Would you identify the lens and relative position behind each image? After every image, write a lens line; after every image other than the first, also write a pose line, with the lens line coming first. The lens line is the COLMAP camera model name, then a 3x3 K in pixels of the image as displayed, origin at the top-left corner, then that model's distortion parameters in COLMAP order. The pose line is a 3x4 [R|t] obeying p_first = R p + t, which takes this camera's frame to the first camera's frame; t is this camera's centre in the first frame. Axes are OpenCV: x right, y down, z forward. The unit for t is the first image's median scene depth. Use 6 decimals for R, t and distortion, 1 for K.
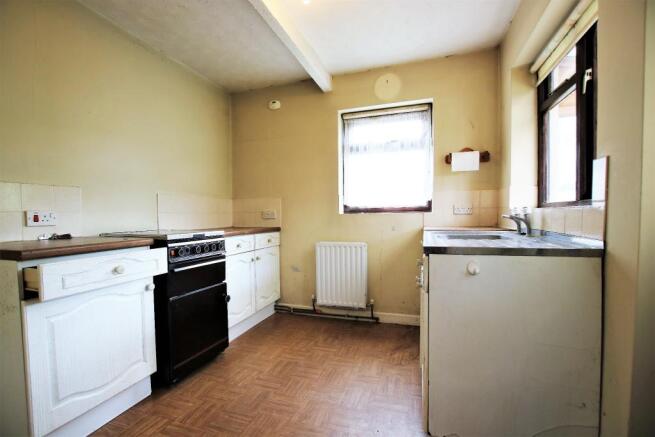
lens RADIAL K [[304.6, 0, 332.8], [0, 304.6, 219.8], [0, 0, 1]] dist [-0.028372, 0.000228]
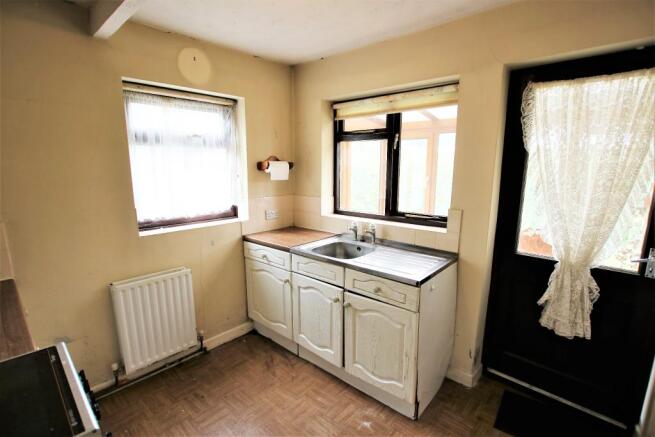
lens RADIAL K [[304.6, 0, 333.3], [0, 304.6, 220.4], [0, 0, 1]] dist [-0.028372, 0.000228]
pose [[0.405197, -0.135459, 0.904139, -0.430821], [0.007091, 0.989398, 0.145055, -0.155806], [-0.914202, -0.052365, 0.401861, 0.342137]]
